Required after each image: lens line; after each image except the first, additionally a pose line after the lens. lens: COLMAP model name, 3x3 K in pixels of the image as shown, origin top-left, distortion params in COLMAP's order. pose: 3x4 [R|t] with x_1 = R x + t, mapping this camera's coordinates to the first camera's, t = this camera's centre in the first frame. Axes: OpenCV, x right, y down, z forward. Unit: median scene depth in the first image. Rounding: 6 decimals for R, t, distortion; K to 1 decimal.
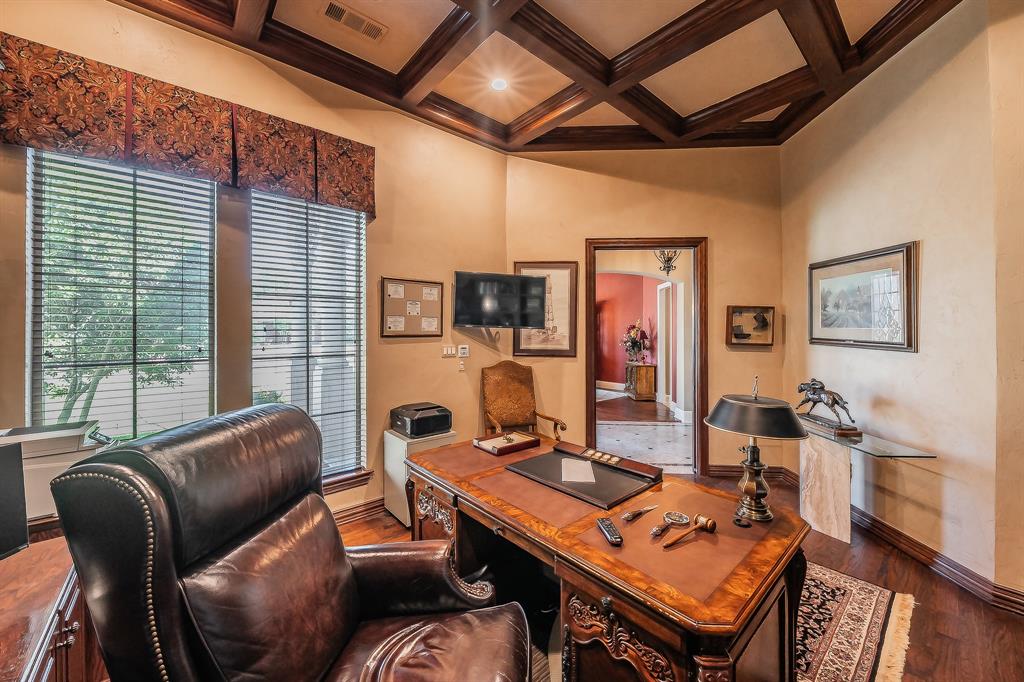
lens RADIAL K [[380.5, 0, 514.3], [0, 380.5, 332.7], [0, 0, 1]] dist [-0.008352, 0.000157]
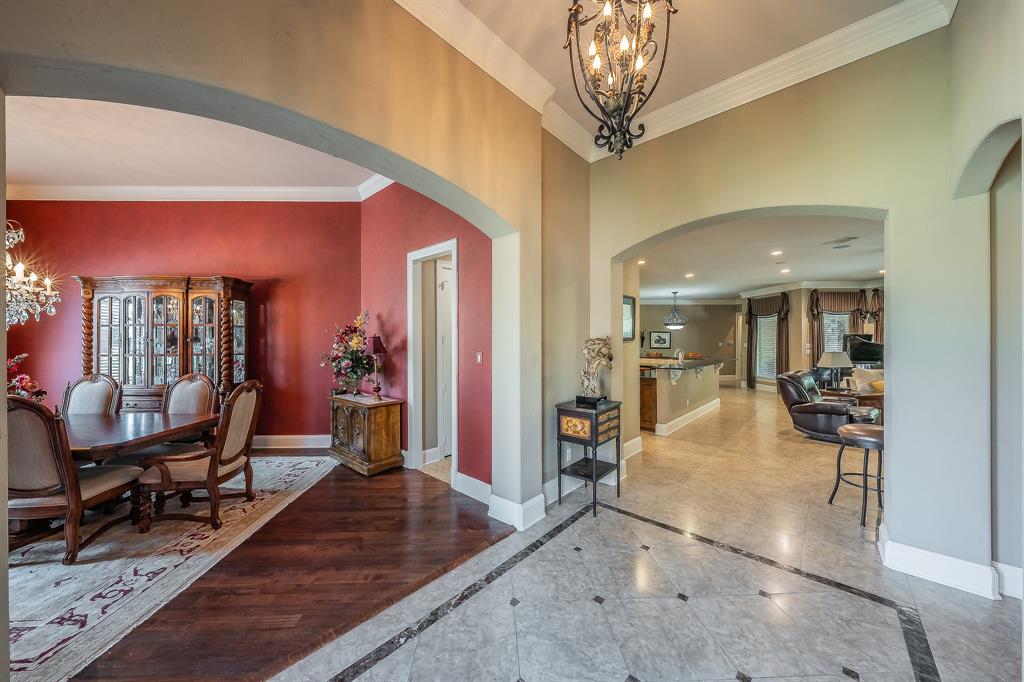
lens RADIAL K [[350.7, 0, 504.9], [0, 350.7, 336.6], [0, 0, 1]] dist [0.000793, 0.000064]
pose [[0.628234, 0.004009, 0.778014, 0.066706], [0.006919, 0.999918, -0.010740, 0.001316], [-0.777993, 0.012130, 0.628155, 0.513638]]
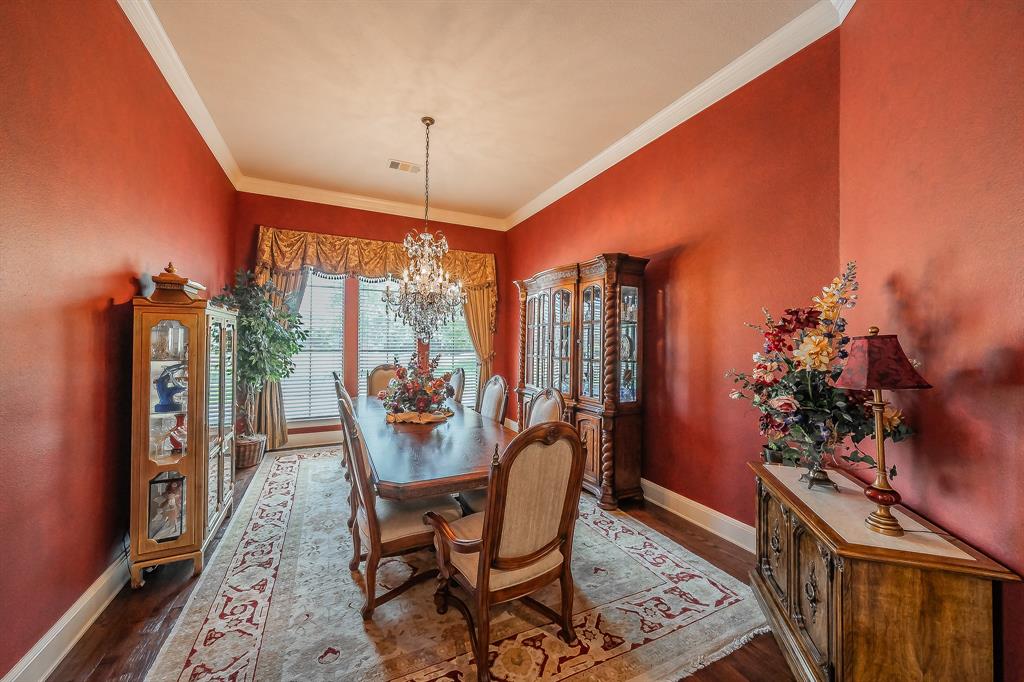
lens RADIAL K [[373.9, 0, 507.9], [0, 373.9, 338.5], [0, 0, 1]] dist [-0.001053, -0.000063]
pose [[0.964871, 0.006397, -0.262647, 0.200938], [-0.009292, 0.999909, -0.009783, -0.000439], [0.262560, 0.011880, 0.964842, 0.728536]]
